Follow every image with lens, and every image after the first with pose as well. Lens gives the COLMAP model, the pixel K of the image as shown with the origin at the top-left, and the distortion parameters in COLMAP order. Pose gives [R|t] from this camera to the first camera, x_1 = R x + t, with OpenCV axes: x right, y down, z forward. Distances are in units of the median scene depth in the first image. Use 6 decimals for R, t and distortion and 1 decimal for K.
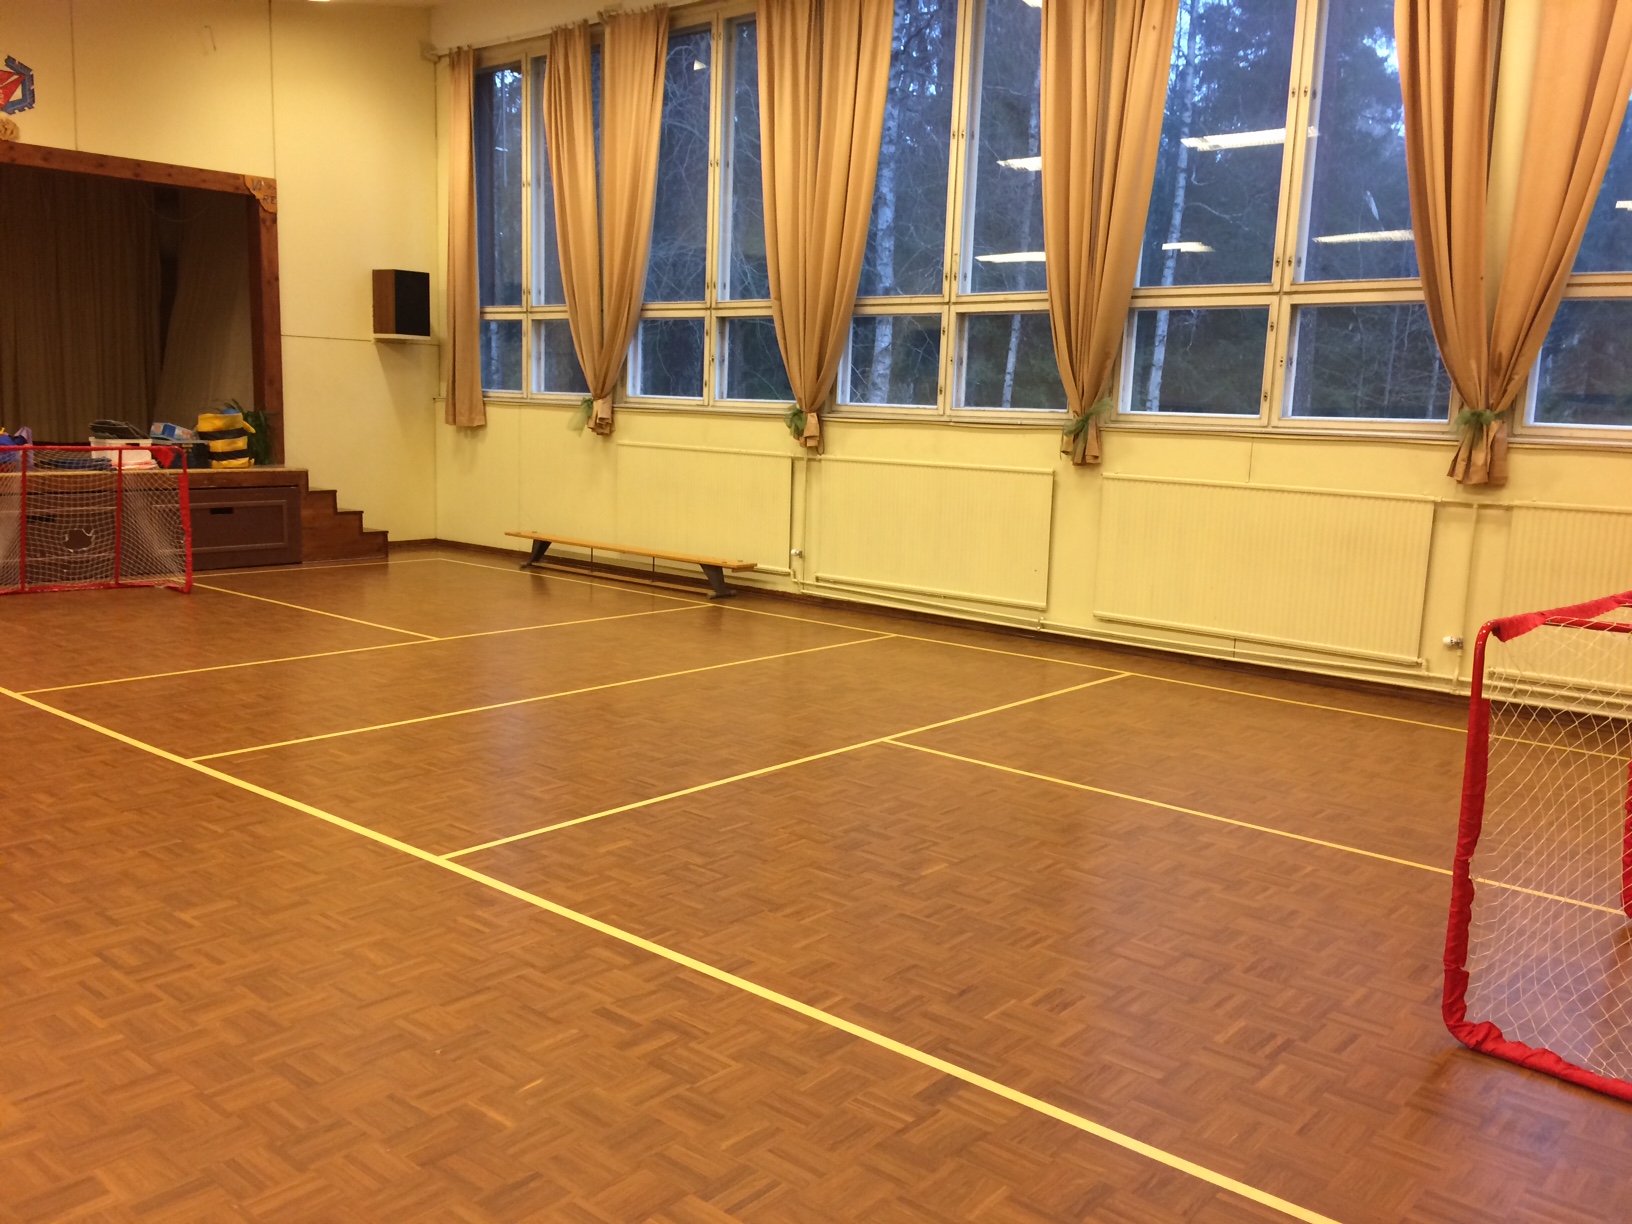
lens RADIAL K [[1386.8, 0, 806.1], [0, 1386.8, 603.5], [0, 0, 1]] dist [0.093497, -0.132136]
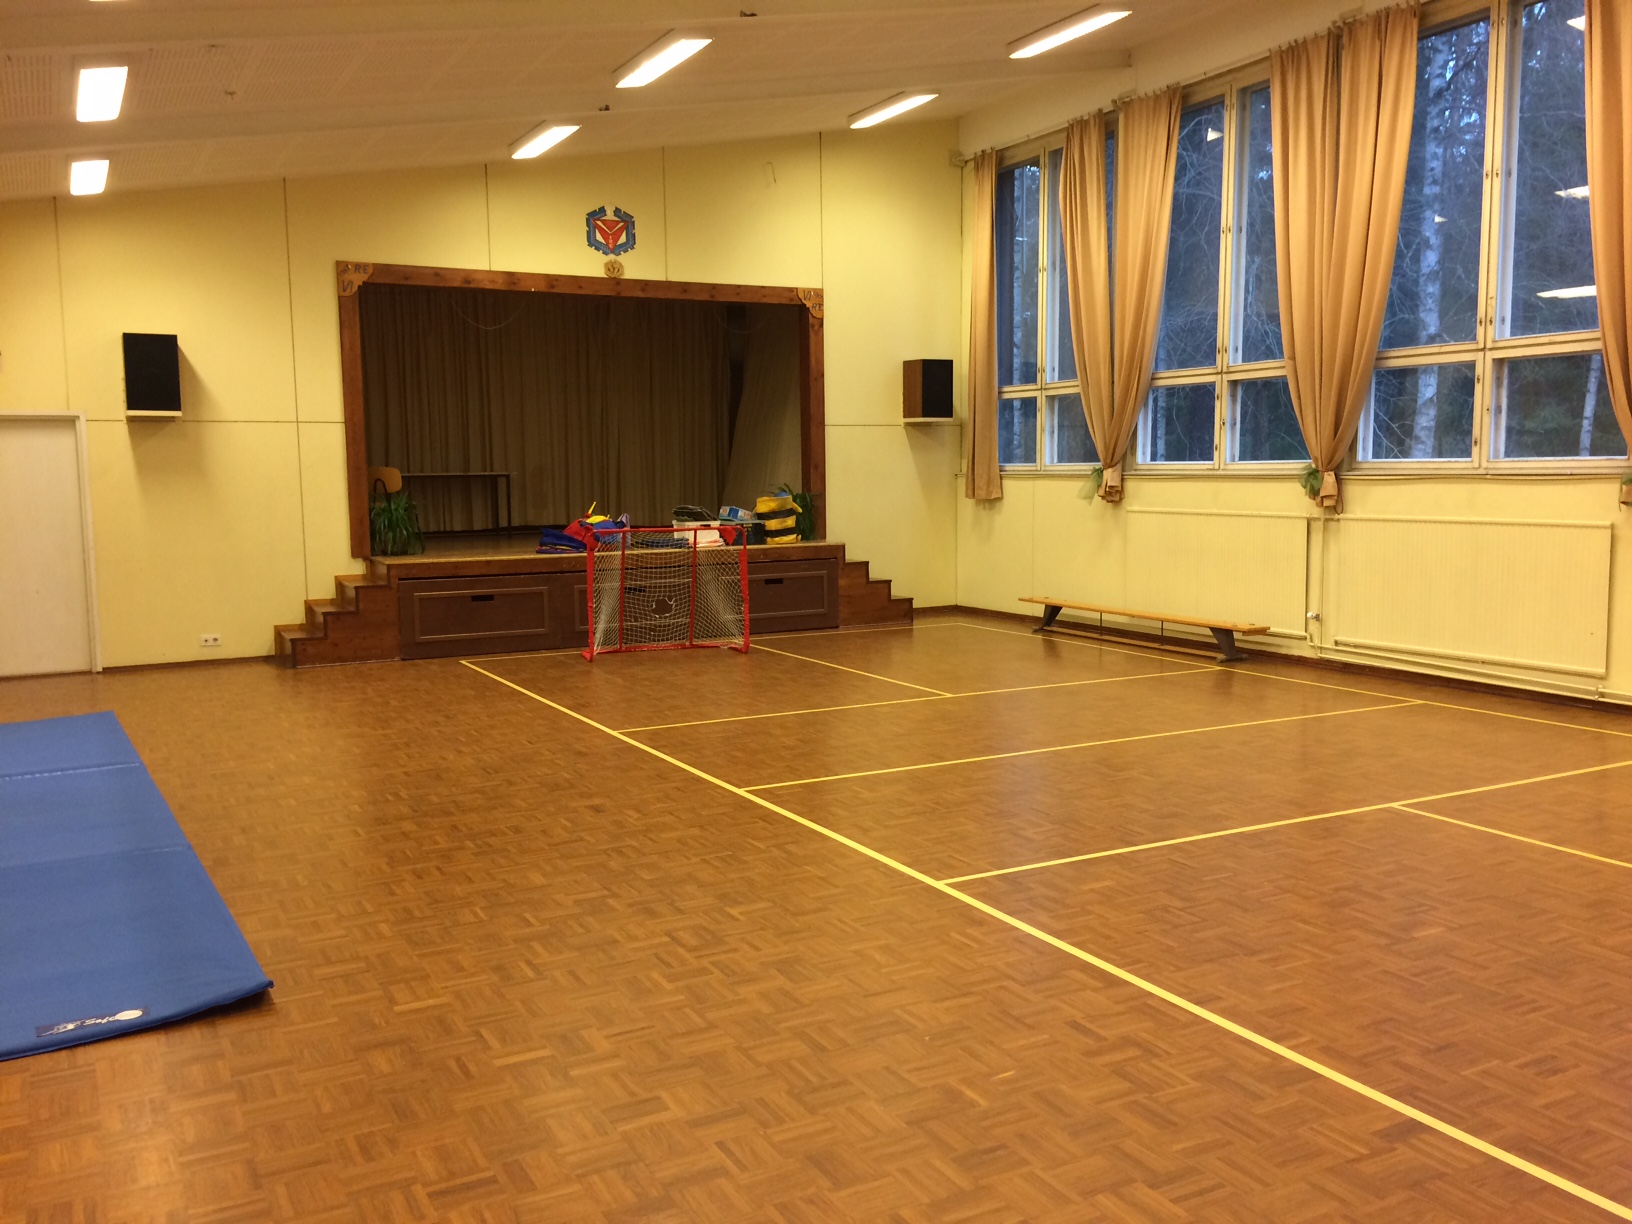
lens RADIAL K [[1386.8, 0, 806.1], [0, 1386.8, 603.5], [0, 0, 1]] dist [0.093497, -0.132136]
pose [[0.930563, -0.006610, -0.366073, 0.041533], [-0.011760, 0.998782, -0.047928, 0.011455], [0.365944, 0.048905, 0.929351, -0.073932]]
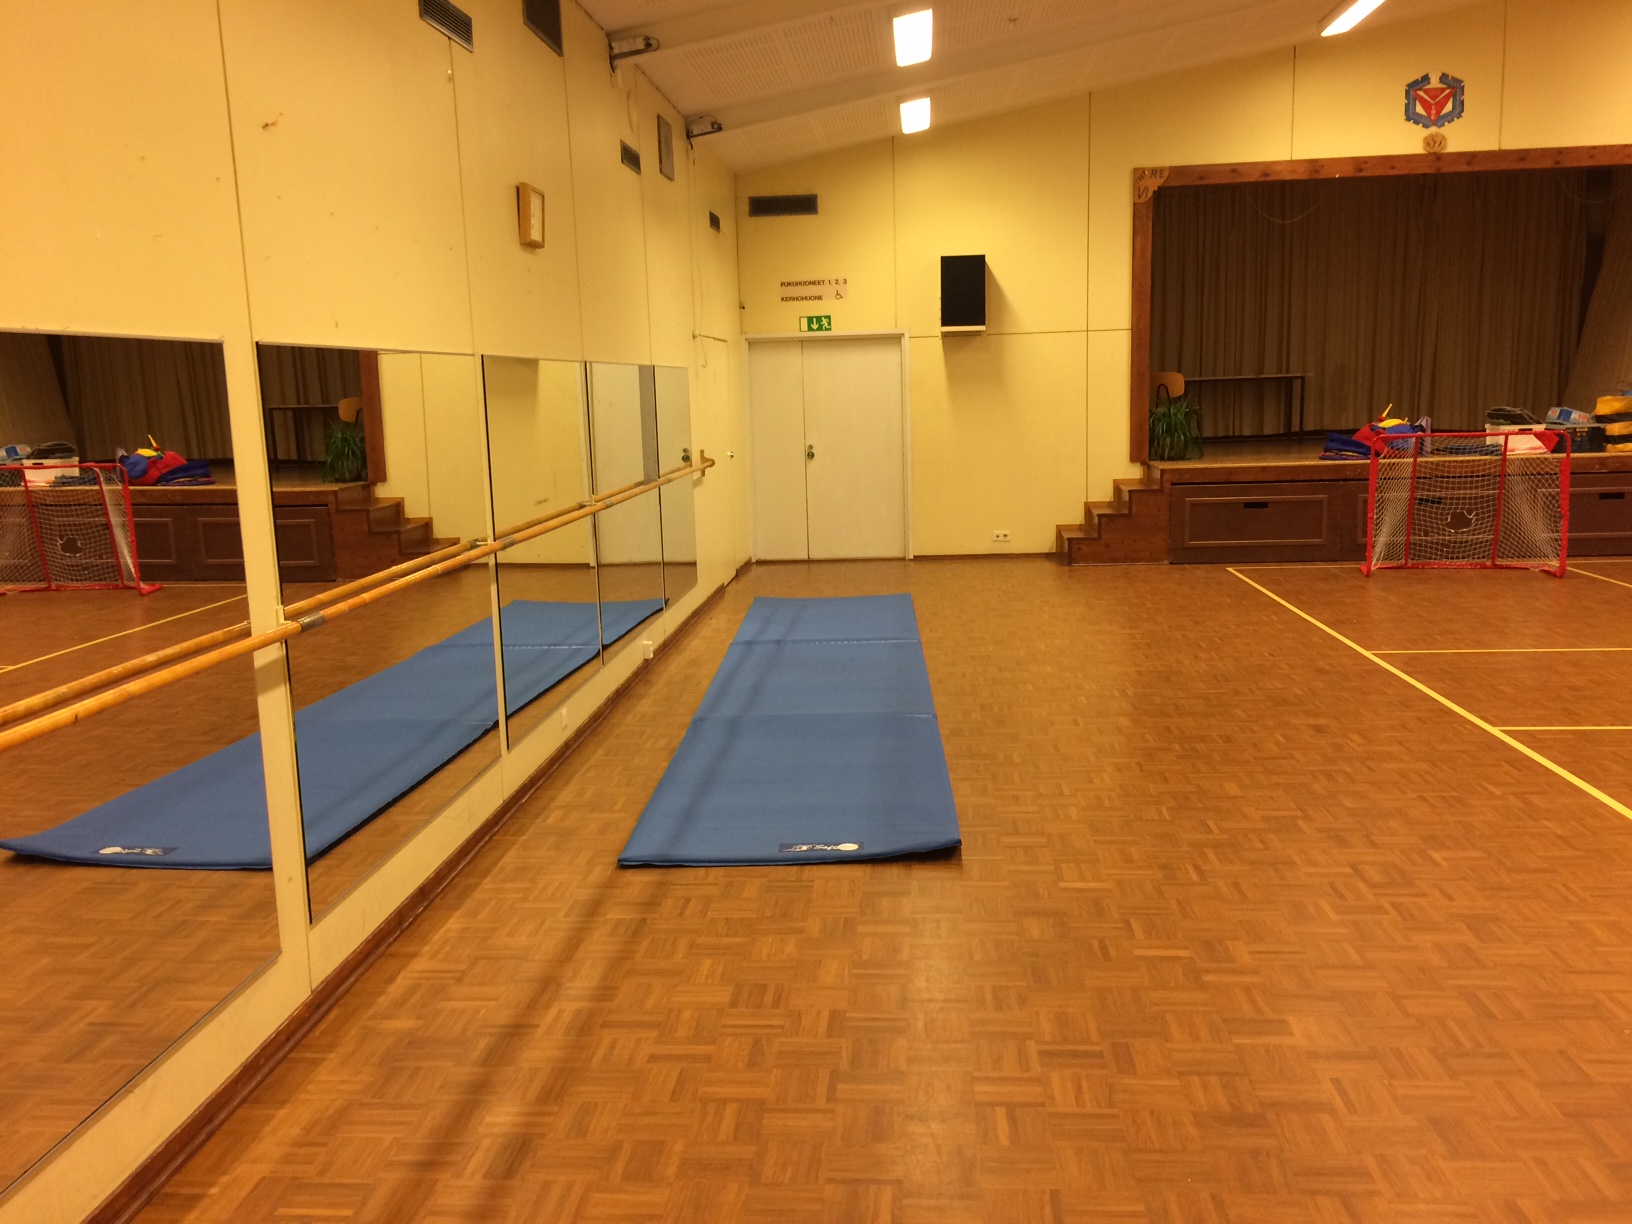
lens RADIAL K [[1386.8, 0, 806.1], [0, 1386.8, 603.5], [0, 0, 1]] dist [0.093497, -0.132136]
pose [[0.582553, 0.076596, -0.809176, 0.111041], [-0.070230, 0.996570, 0.043774, 0.009181], [0.809753, 0.031328, 0.585934, -0.038072]]
